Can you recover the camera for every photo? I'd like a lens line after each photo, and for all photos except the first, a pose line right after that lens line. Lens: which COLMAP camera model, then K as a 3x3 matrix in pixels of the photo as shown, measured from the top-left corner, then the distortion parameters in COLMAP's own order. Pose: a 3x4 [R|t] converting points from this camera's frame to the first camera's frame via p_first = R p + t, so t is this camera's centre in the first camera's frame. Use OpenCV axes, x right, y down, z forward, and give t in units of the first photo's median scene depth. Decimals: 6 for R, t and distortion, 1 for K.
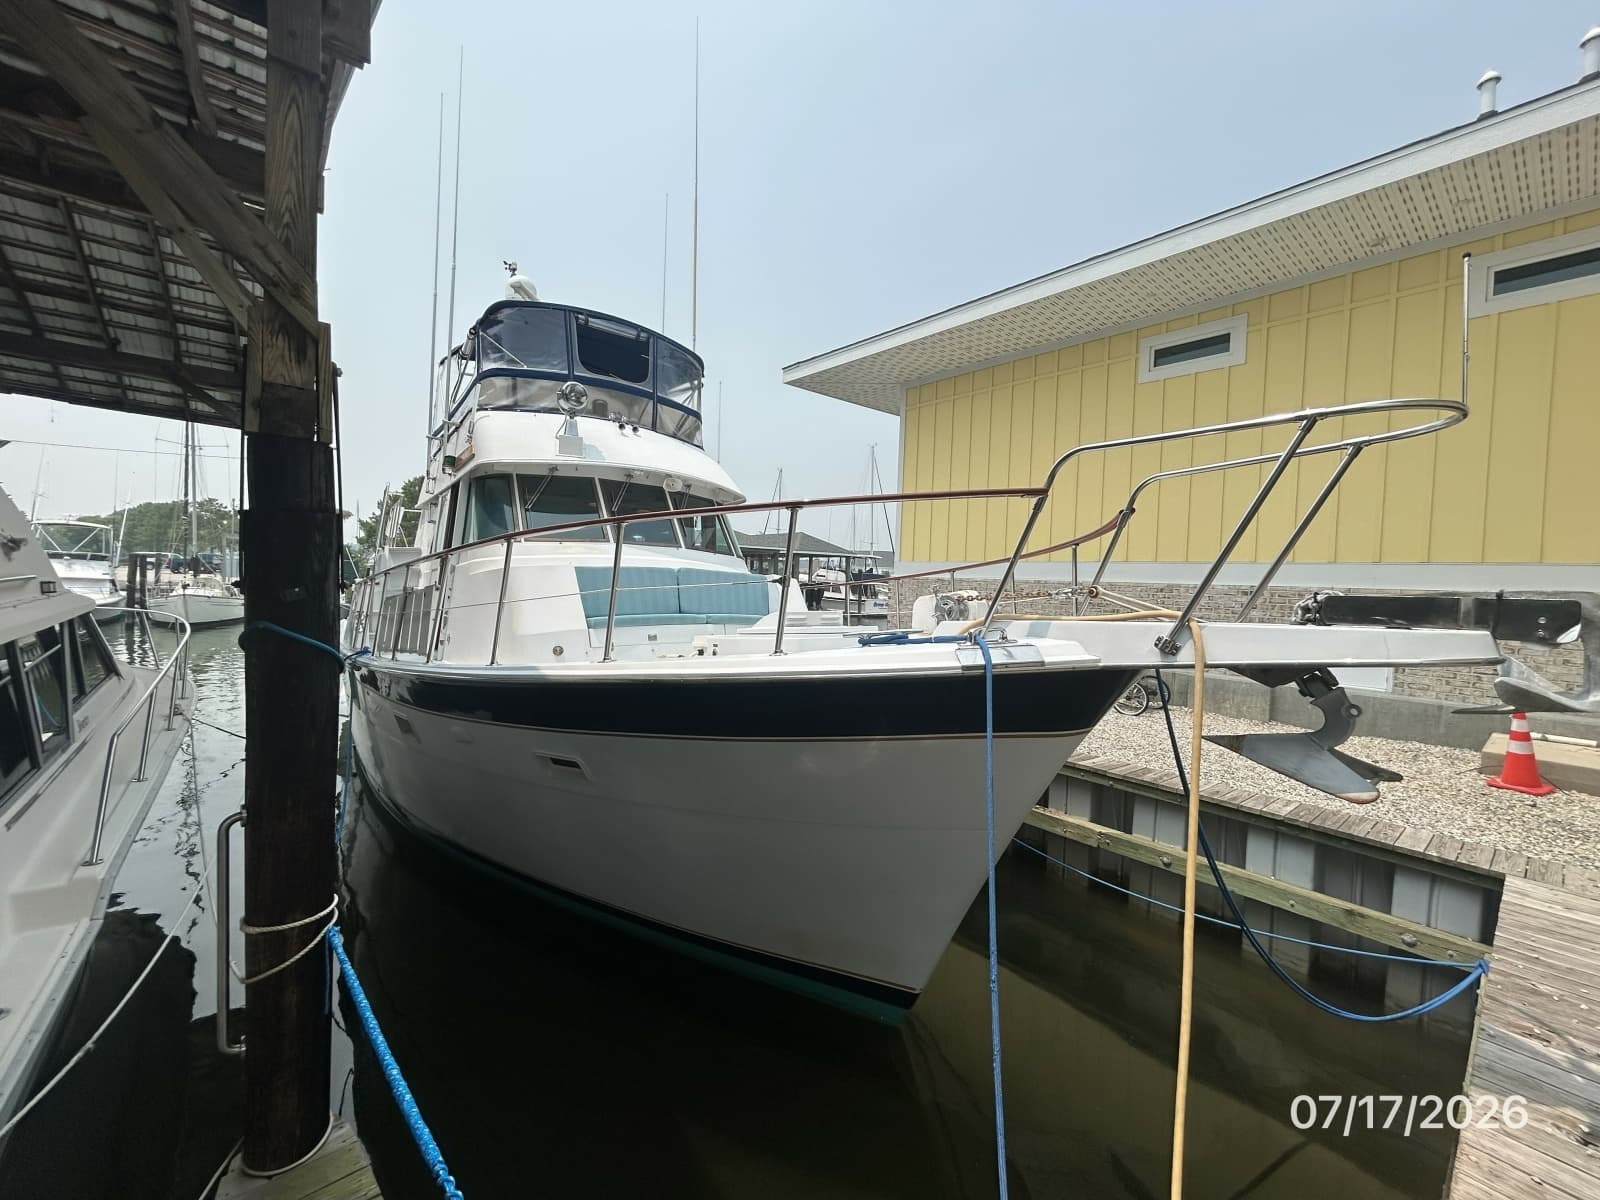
lens RADIAL K [[639.7, 0, 800.0], [0, 639.7, 600.0], [0, 0, 1]] dist [0.000918, 0.000655]
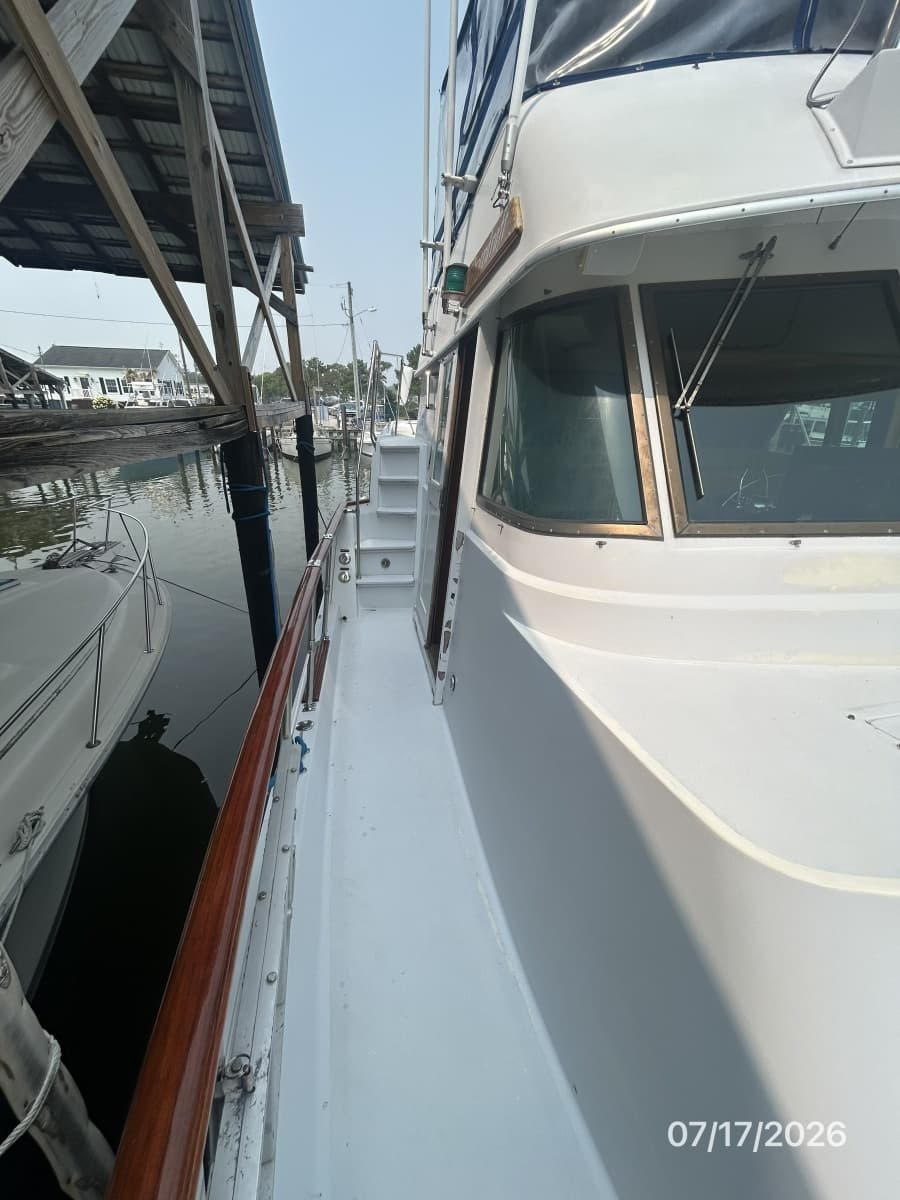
lens RADIAL K [[466.3, 0, 450.0], [0, 466.3, 600.0], [0, 0, 1]] dist [-0.000699, 0.000147]
pose [[0.877075, 0.175467, -0.447158, -0.367214], [-0.014575, 0.940187, 0.340346, -0.115952], [0.480132, -0.291992, 0.827172, 0.664775]]
